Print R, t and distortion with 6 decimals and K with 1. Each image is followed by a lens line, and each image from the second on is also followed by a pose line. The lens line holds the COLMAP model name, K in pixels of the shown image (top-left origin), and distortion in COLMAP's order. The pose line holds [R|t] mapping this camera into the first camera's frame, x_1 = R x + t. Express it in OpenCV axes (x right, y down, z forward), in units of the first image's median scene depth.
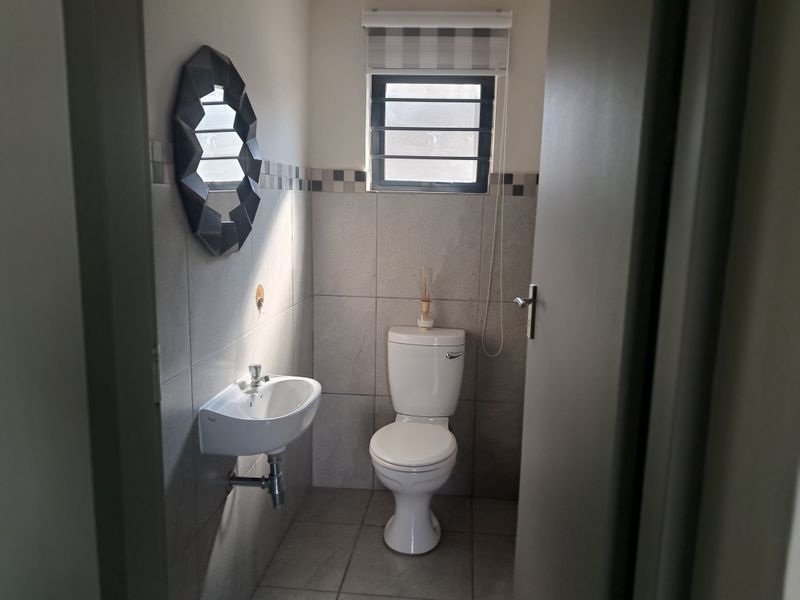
lens RADIAL K [[630.8, 0, 404.0], [0, 630.8, 300.3], [0, 0, 1]] dist [0.022185, -0.008989]
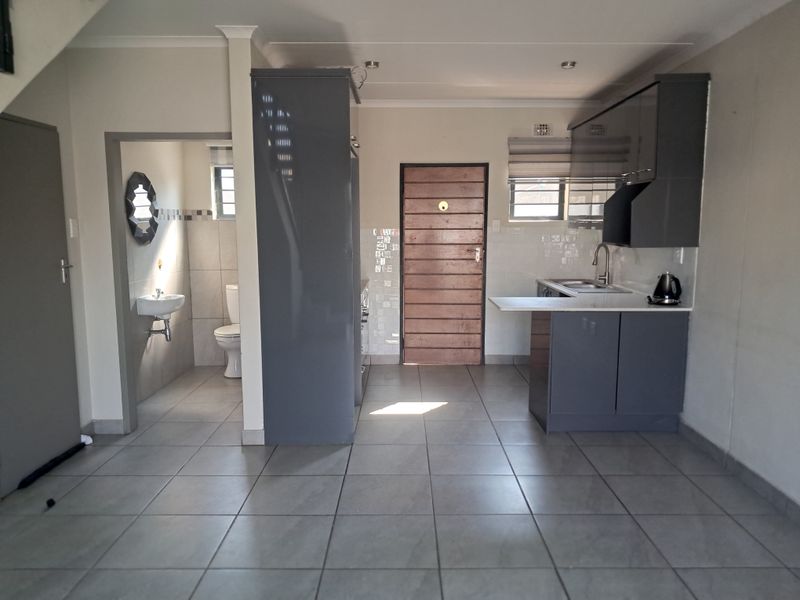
lens RADIAL K [[630.8, 0, 397.3], [0, 630.8, 299.8], [0, 0, 1]] dist [0.022185, -0.008989]
pose [[0.994720, -0.039071, 0.094898, 0.436246], [0.042639, 0.998447, -0.035865, 0.254153], [-0.093350, 0.039722, 0.994841, -1.484496]]
